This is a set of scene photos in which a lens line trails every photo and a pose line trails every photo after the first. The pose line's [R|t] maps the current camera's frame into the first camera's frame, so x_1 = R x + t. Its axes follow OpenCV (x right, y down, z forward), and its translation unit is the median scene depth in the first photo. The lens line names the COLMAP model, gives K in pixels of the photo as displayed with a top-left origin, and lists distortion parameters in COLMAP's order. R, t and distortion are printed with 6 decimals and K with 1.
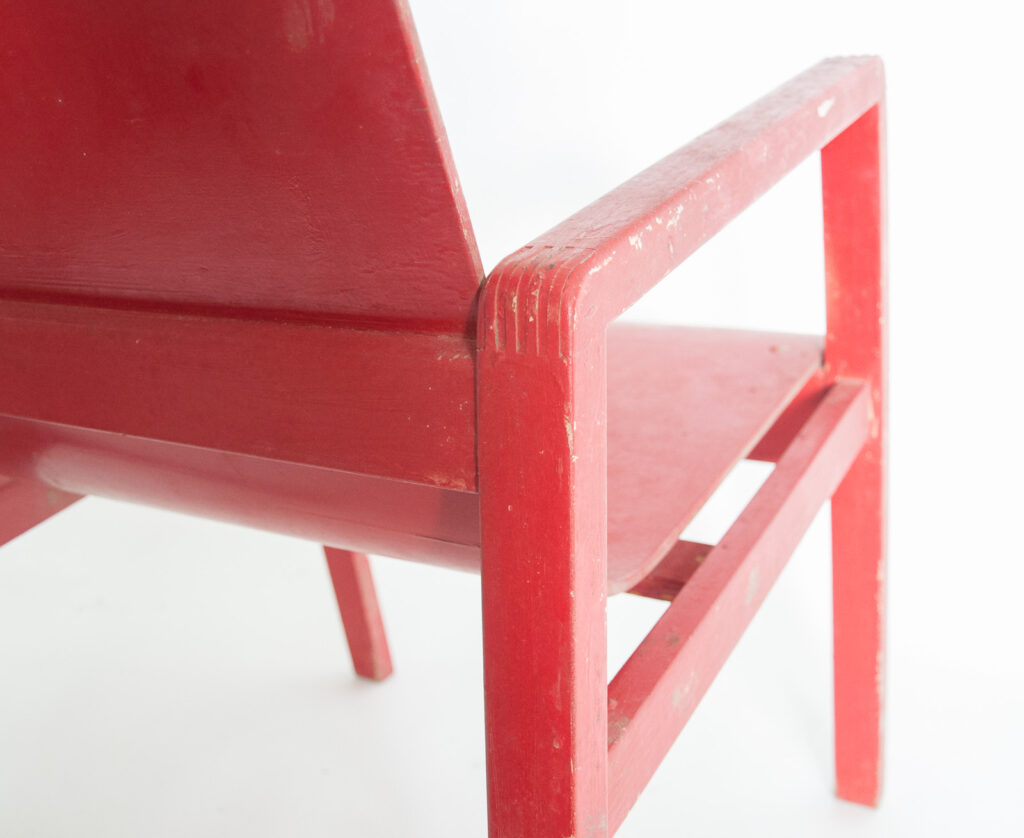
lens RADIAL K [[1147.2, 0, 512.0], [0, 1147.2, 419.0], [0, 0, 1]] dist [-0.010872, -0.009011]
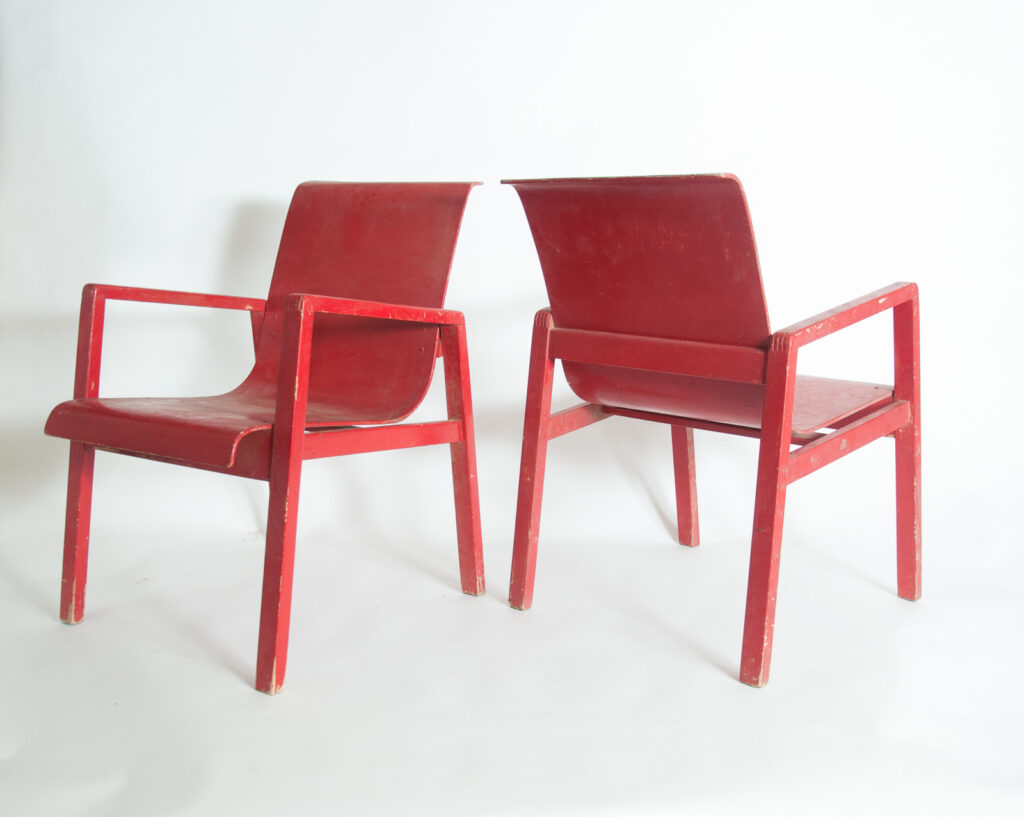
lens RADIAL K [[1220.4, 0, 512.0], [0, 1220.4, 408.5], [0, 0, 1]] dist [-0.012005, -0.011067]
pose [[0.970940, 0.108591, -0.213268, 0.035351], [-0.134244, 0.984857, -0.109705, 0.748493], [0.198125, 0.135147, 0.970815, -3.447490]]
